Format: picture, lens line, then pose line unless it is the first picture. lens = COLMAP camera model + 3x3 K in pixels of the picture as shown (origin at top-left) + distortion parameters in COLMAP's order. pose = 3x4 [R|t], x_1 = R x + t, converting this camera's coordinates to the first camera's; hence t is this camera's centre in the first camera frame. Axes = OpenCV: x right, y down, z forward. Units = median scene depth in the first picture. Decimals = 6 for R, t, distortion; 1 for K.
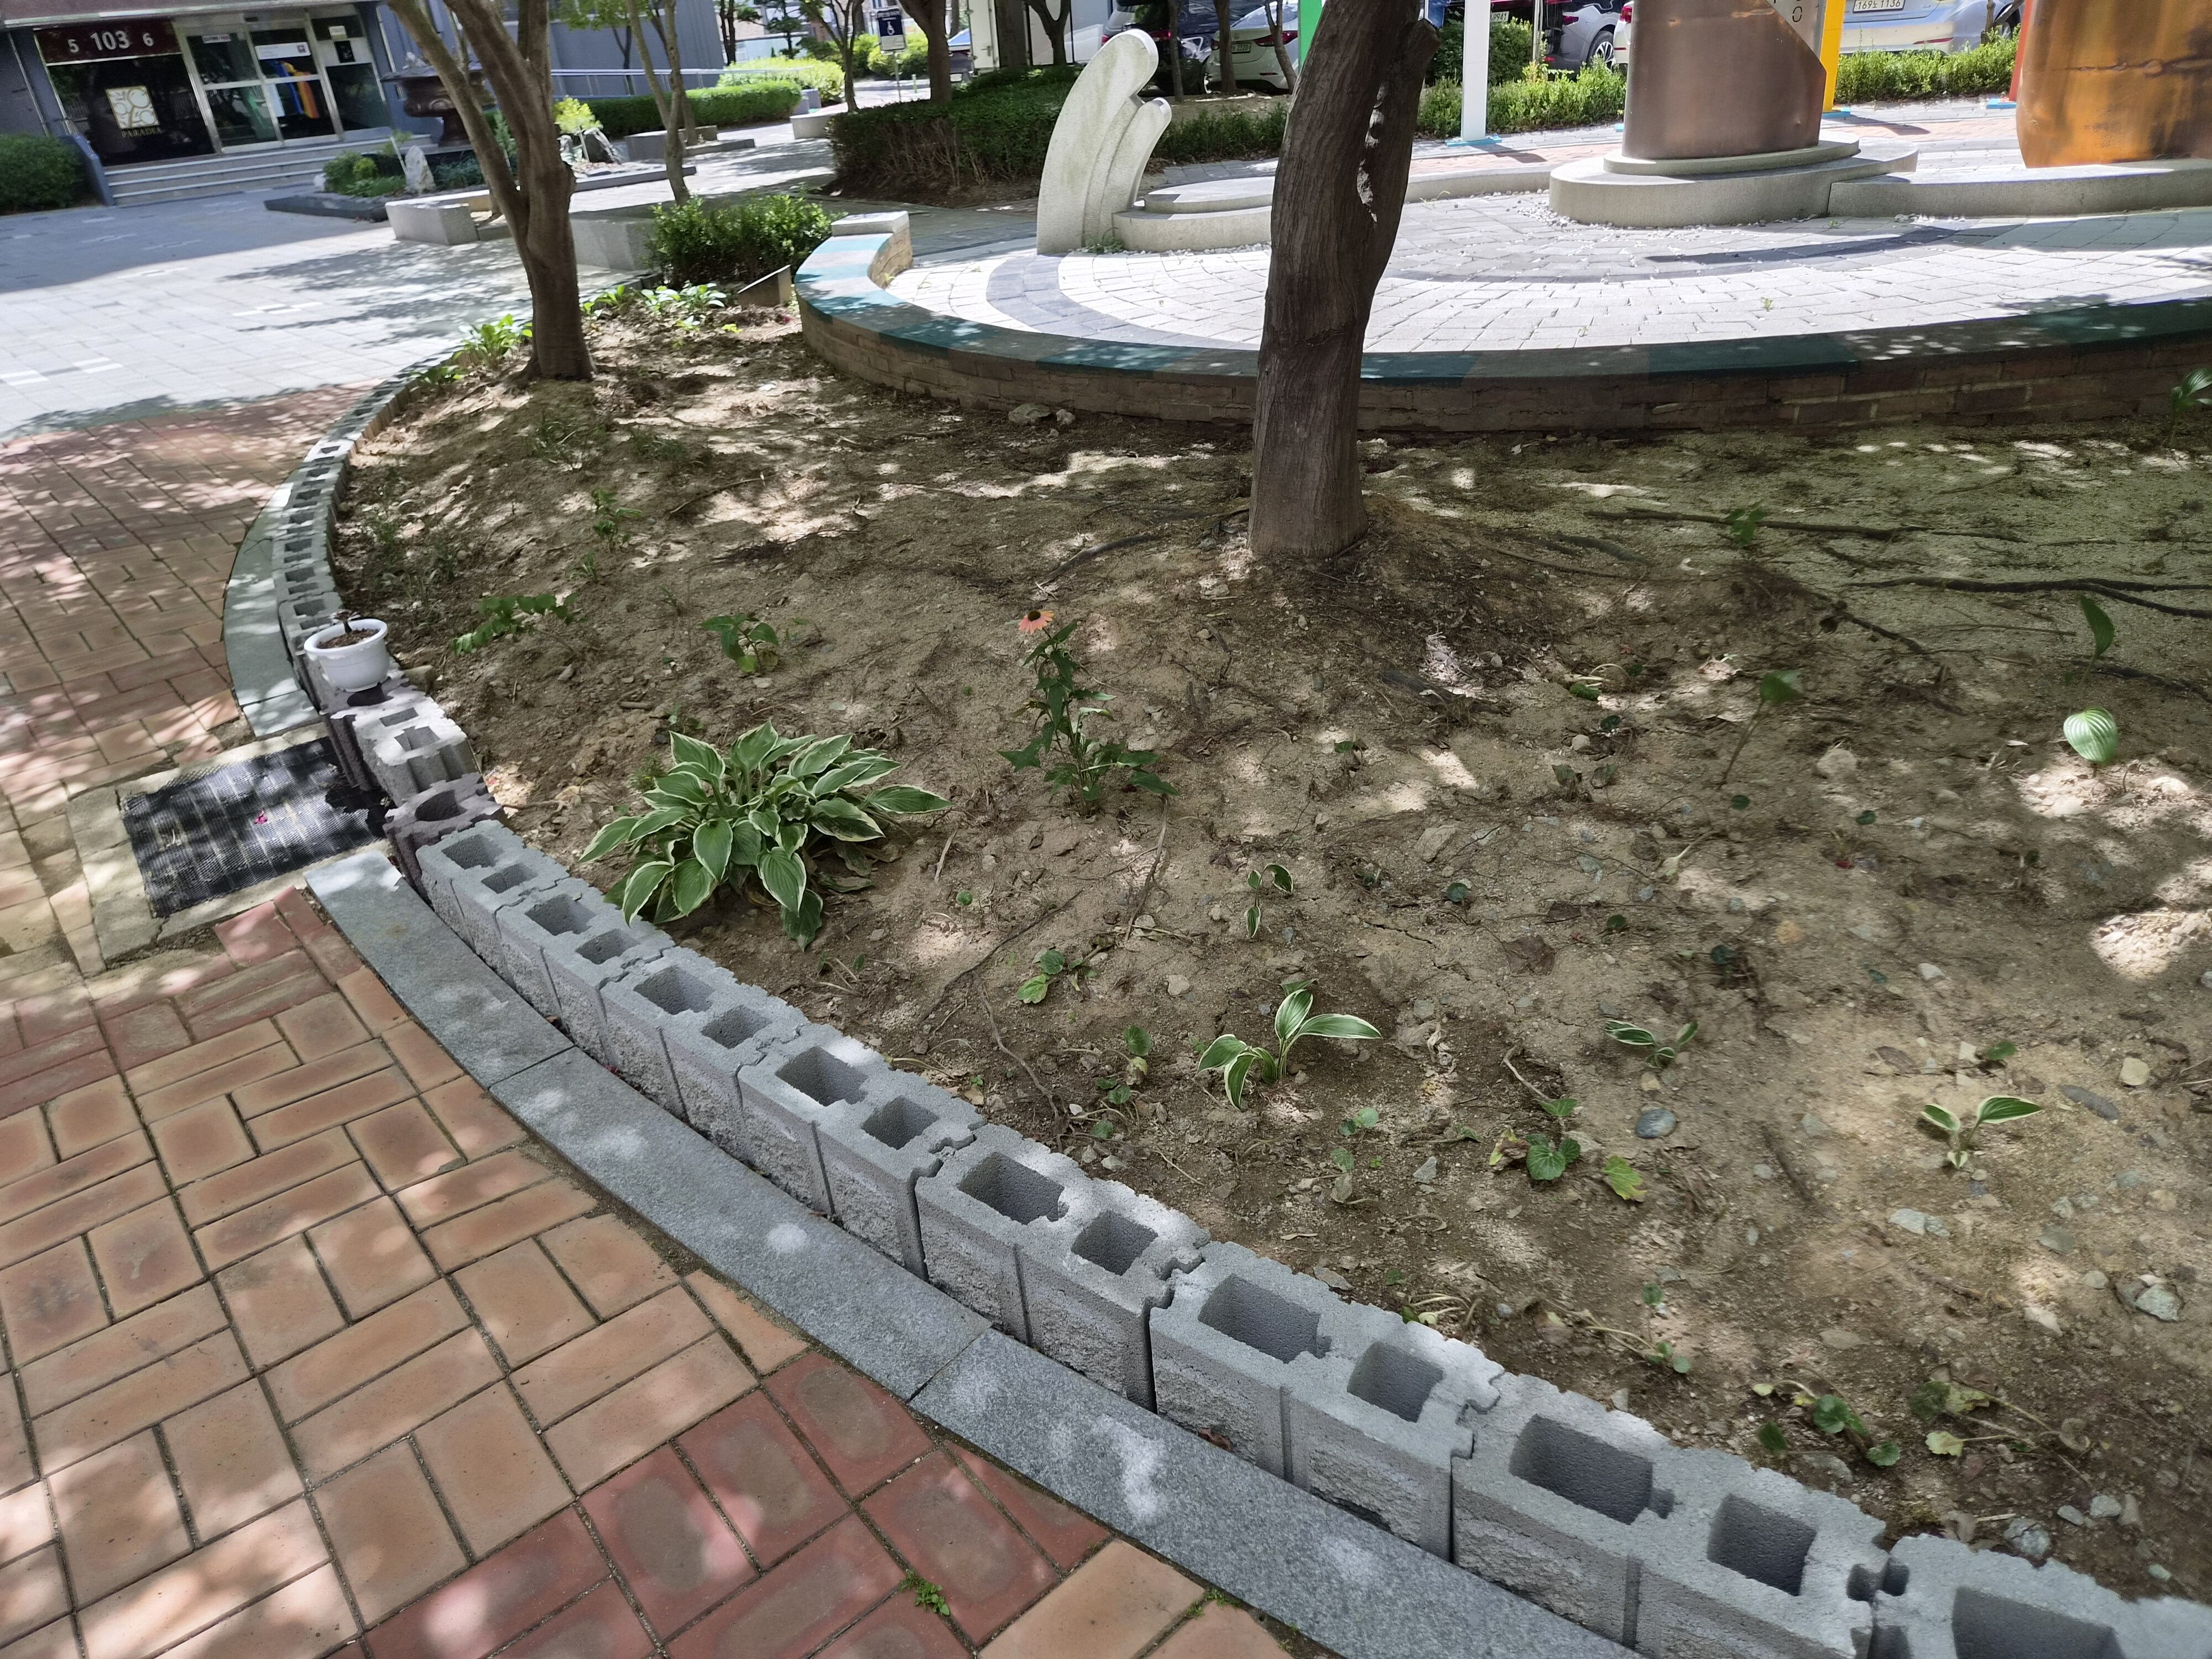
lens RADIAL K [[1501.7, 0, 1106.0], [0, 1501.7, 829.5], [0, 0, 1]] dist [0.065866, -0.066698]
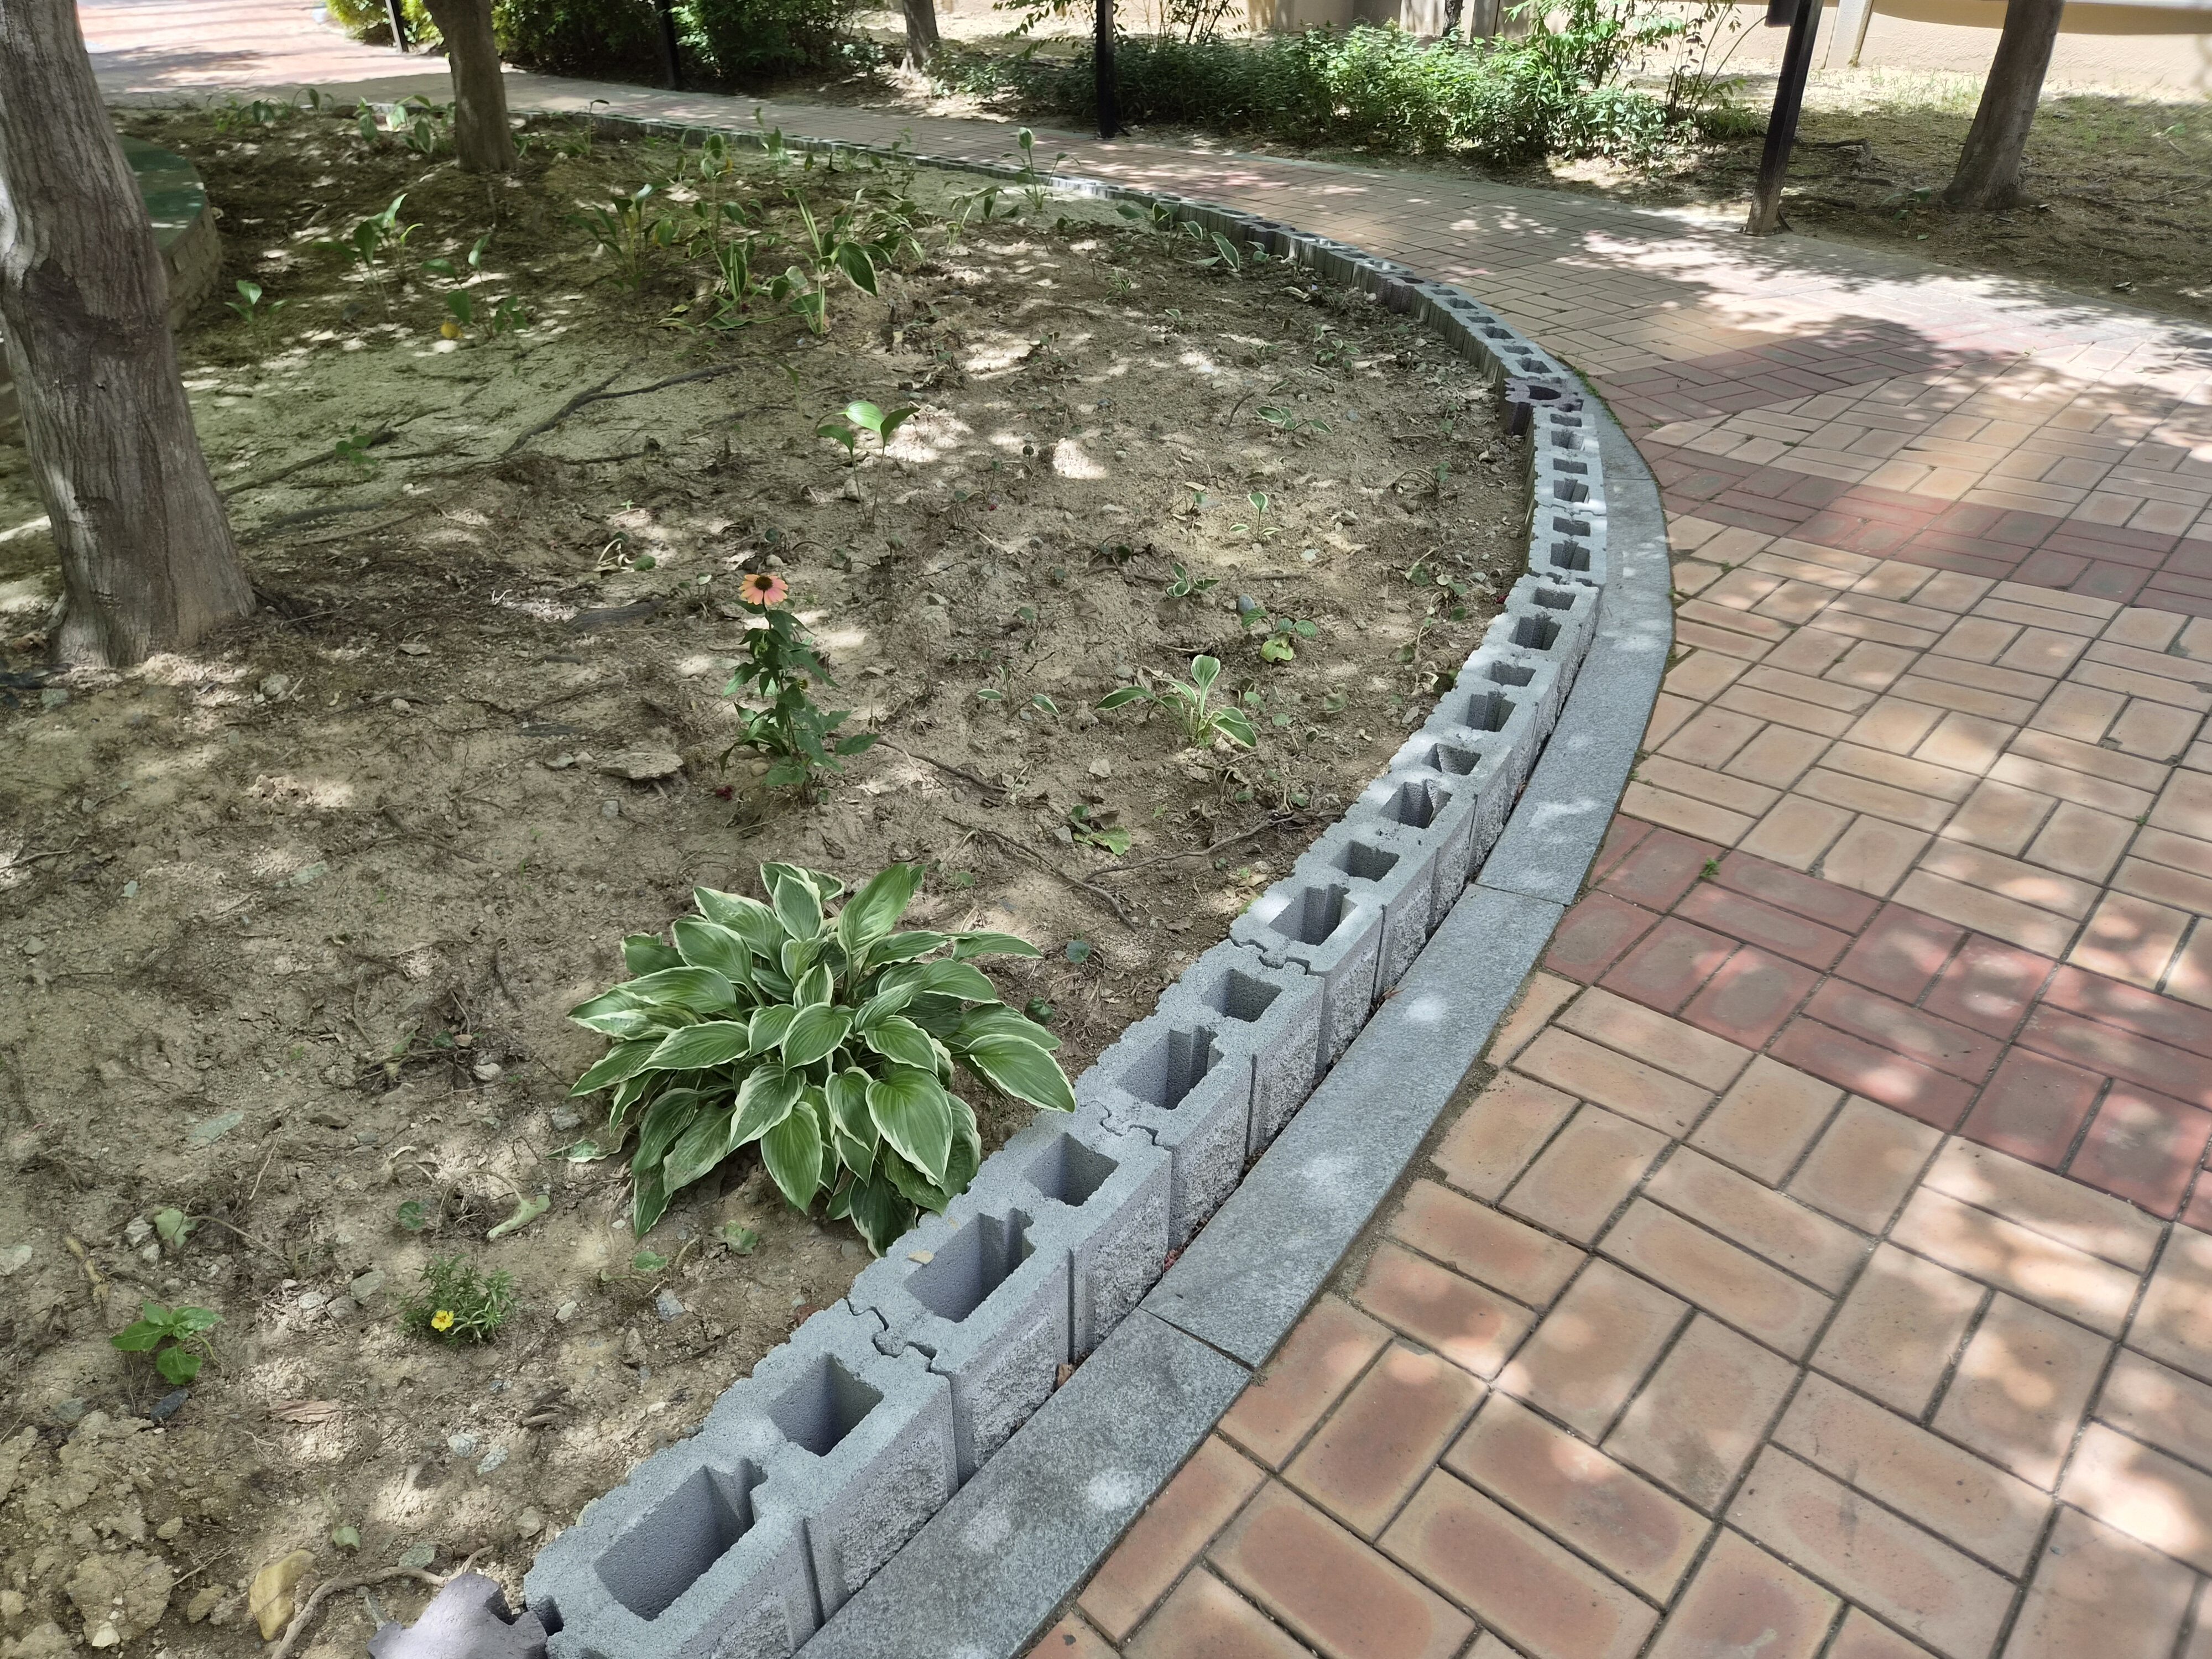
lens RADIAL K [[1501.7, 0, 1106.0], [0, 1501.7, 829.5], [0, 0, 1]] dist [0.065866, -0.066698]
pose [[-0.150878, -0.450214, 0.880081, -0.969292], [0.490907, 0.738620, 0.462007, -0.377735], [-0.858048, 0.501744, 0.109571, 0.961742]]
